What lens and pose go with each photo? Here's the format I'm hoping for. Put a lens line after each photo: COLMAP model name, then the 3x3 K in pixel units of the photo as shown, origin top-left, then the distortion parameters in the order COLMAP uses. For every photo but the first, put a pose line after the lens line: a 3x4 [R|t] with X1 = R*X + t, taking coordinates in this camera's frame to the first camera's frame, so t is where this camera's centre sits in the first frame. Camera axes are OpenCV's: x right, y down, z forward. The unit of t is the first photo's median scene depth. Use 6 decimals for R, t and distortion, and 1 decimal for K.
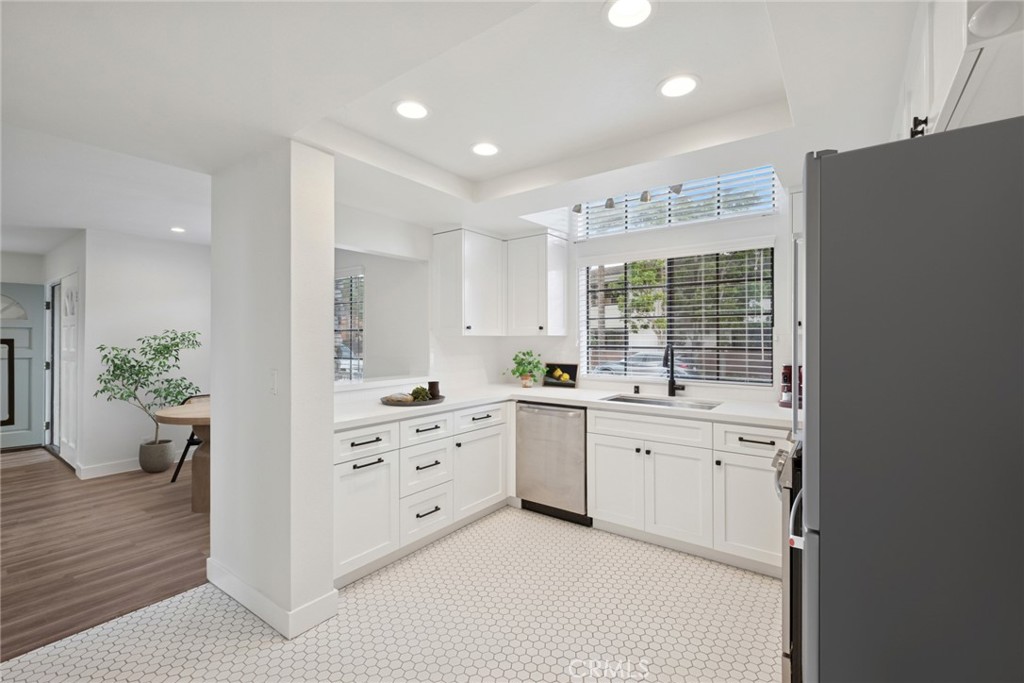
lens RADIAL K [[454.9, 0, 518.4], [0, 454.9, 336.4], [0, 0, 1]] dist [0.003586, -0.002229]
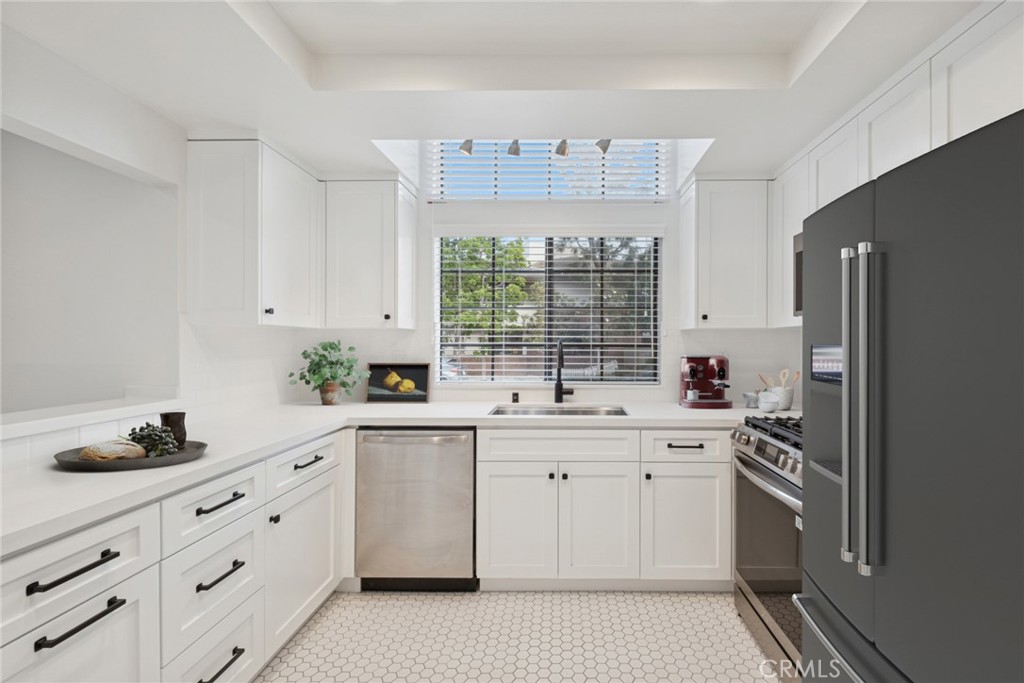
lens RADIAL K [[454.9, 0, 513.6], [0, 454.9, 340.2], [0, 0, 1]] dist [0.003586, -0.002229]
pose [[0.807150, 0.006126, 0.590314, -0.223183], [-0.004805, 0.999981, -0.003808, 0.020636], [-0.590326, 0.000238, 0.807165, 0.375166]]
